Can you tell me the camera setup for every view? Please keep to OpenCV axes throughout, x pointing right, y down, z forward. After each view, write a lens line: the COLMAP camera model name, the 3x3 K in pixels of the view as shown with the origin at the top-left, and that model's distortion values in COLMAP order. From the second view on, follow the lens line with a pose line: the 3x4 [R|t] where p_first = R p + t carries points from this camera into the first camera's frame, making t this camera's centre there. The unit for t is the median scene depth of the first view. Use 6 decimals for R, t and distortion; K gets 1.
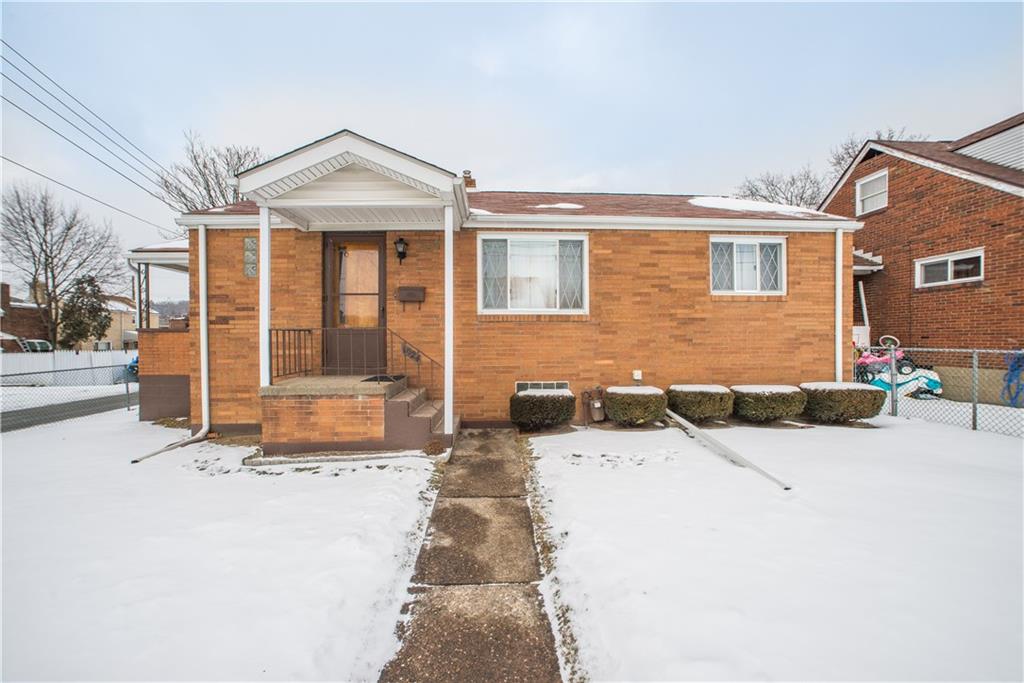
lens RADIAL K [[415.6, 0, 499.5], [0, 415.6, 342.7], [0, 0, 1]] dist [-0.058996, 0.027465]
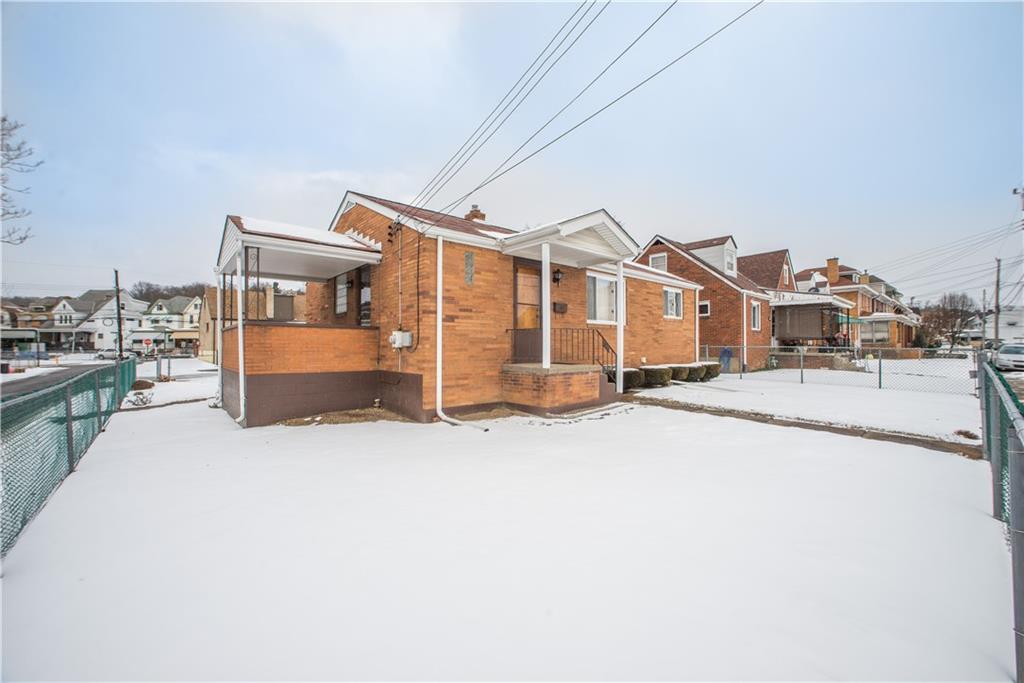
lens RADIAL K [[415.6, 0, 499.5], [0, 415.6, 342.7], [0, 0, 1]] dist [-0.058996, 0.027465]
pose [[0.786193, 0.011251, 0.617879, -1.301792], [0.001130, 0.999806, -0.019643, 0.037929], [-0.617980, 0.016142, 0.786028, -0.029734]]
